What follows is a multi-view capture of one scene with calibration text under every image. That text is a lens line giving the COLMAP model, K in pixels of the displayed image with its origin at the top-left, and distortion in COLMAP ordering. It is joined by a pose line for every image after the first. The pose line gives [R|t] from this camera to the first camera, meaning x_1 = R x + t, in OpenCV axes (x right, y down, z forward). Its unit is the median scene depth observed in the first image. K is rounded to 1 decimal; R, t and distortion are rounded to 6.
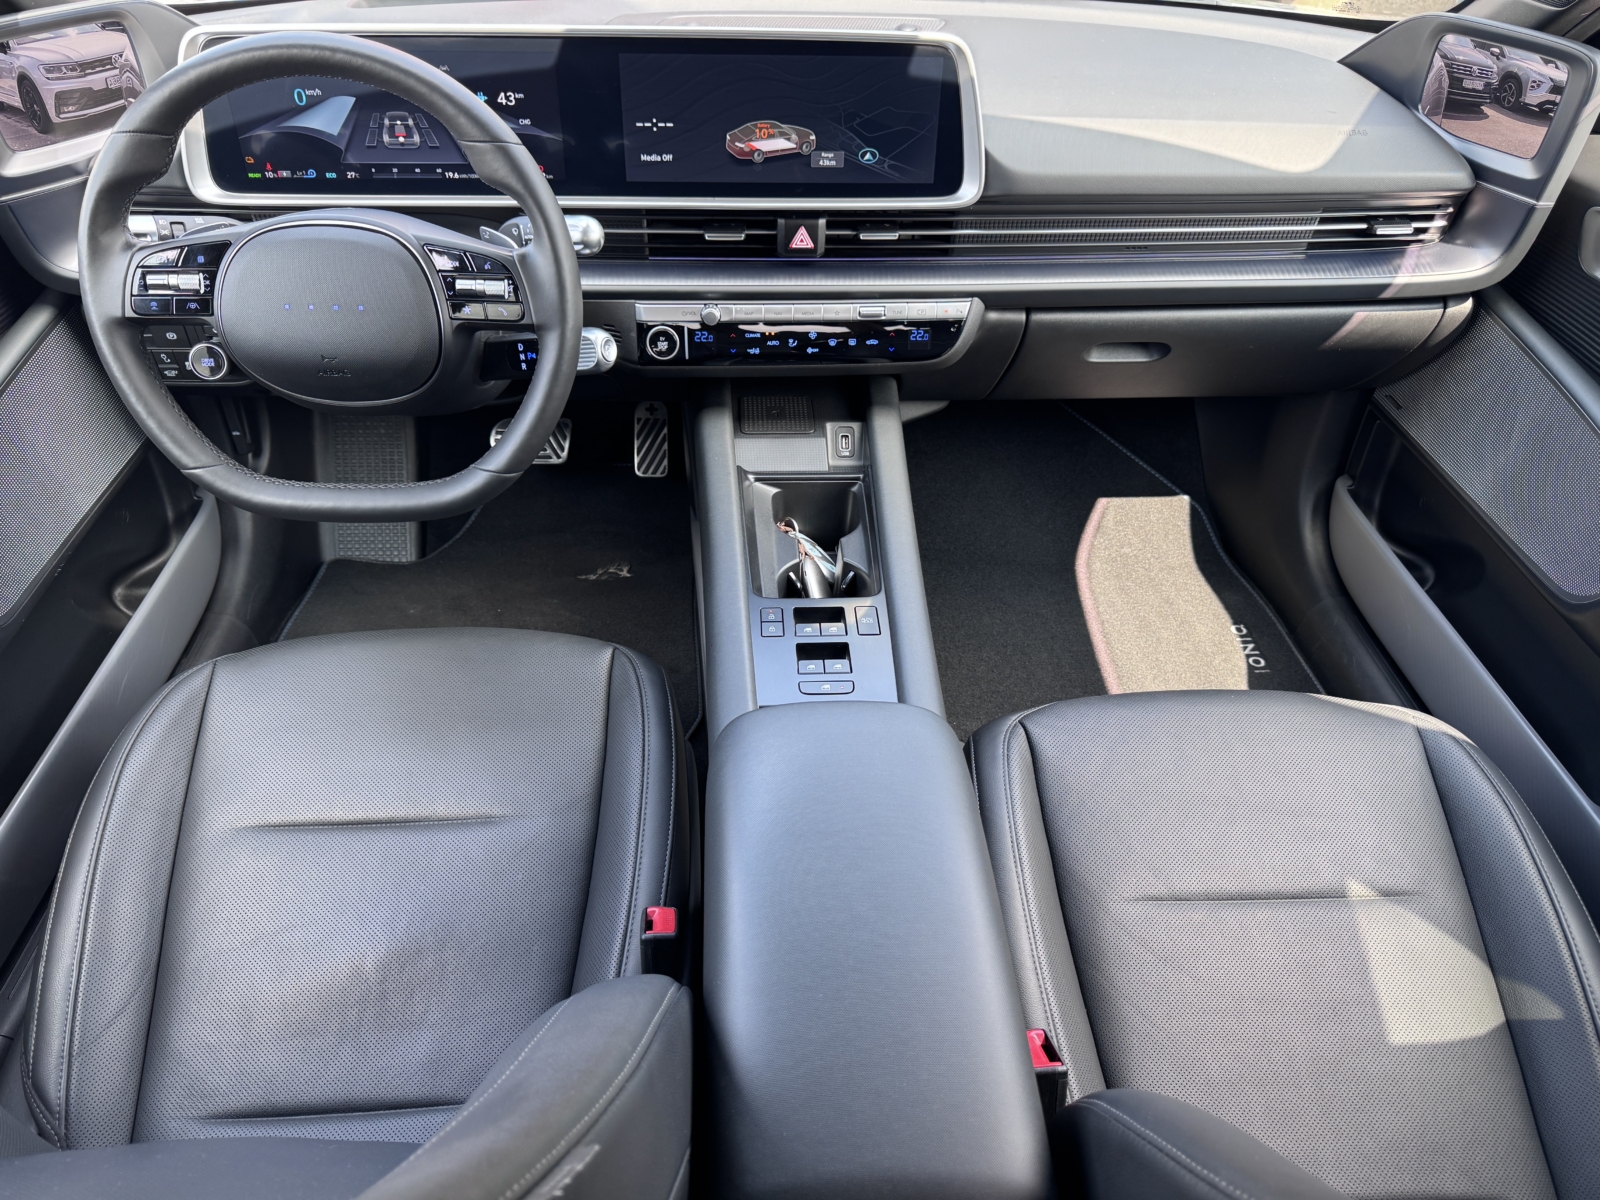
lens RADIAL K [[1105.4, 0, 812.8], [0, 1105.4, 597.0], [0, 0, 1]] dist [-0.001997, -0.007998]
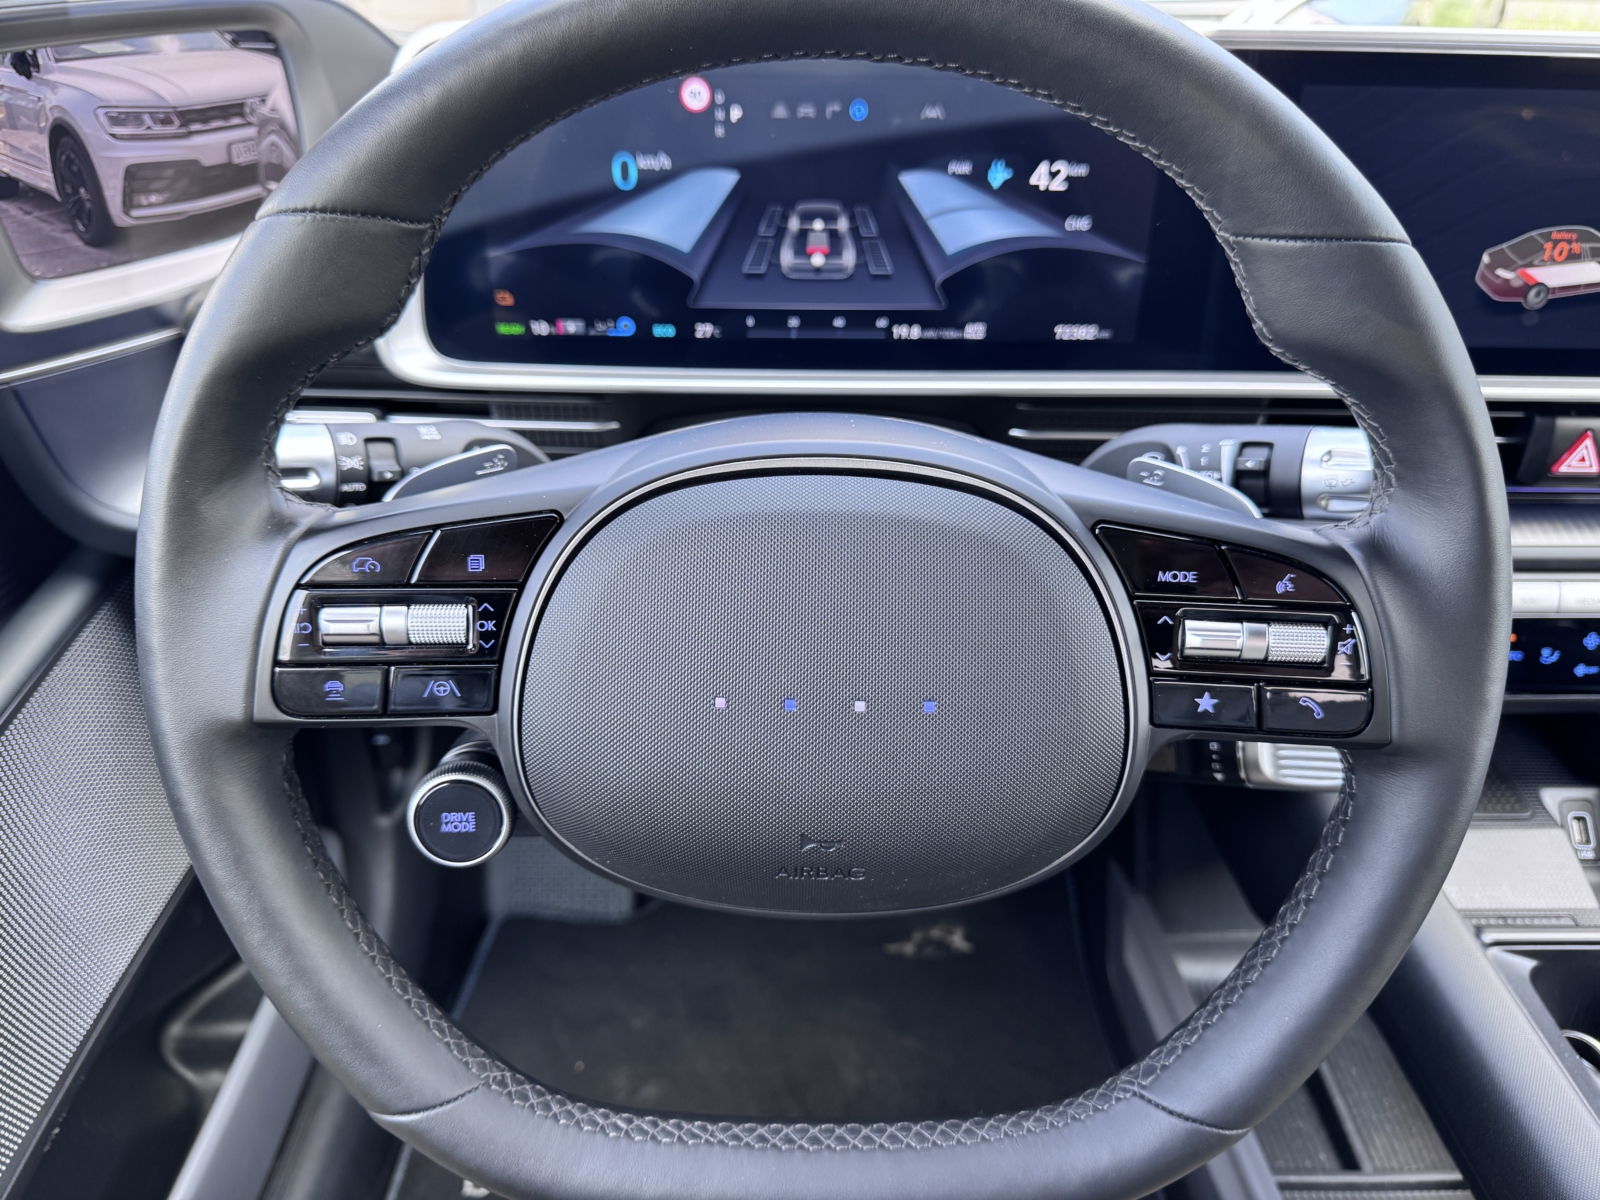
lens RADIAL K [[1105.4, 0, 808.7], [0, 1105.4, 622.2], [0, 0, 1]] dist [-0.001997, -0.007998]
pose [[0.998890, 0.014180, -0.044912, -0.355851], [-0.018911, 0.994107, -0.106740, -0.206865], [0.043134, 0.107471, 0.993272, 0.540893]]
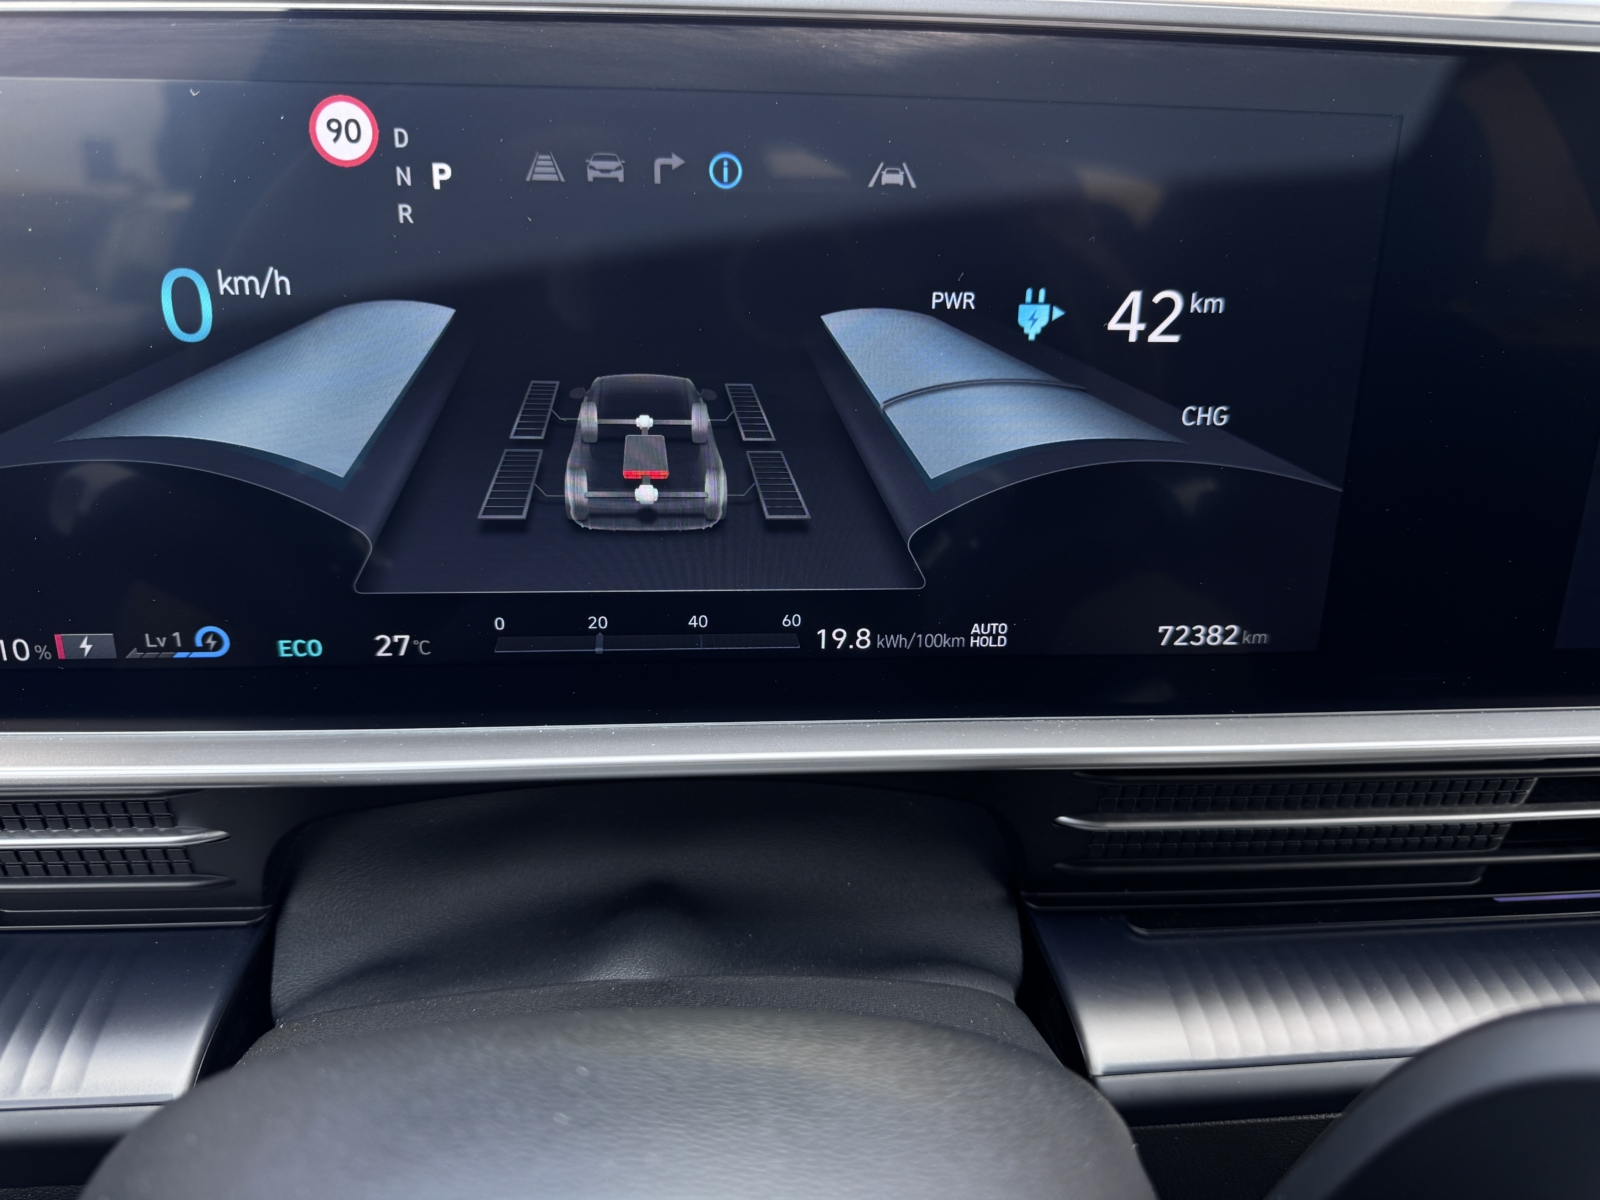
lens RADIAL K [[1105.4, 0, 795.7], [0, 1105.4, 607.3], [0, 0, 1]] dist [-0.001997, -0.007998]
pose [[0.999382, -0.011471, 0.033235, -0.353805], [0.019938, 0.963500, -0.266966, -0.336994], [-0.028960, 0.267464, 0.963133, 0.801928]]
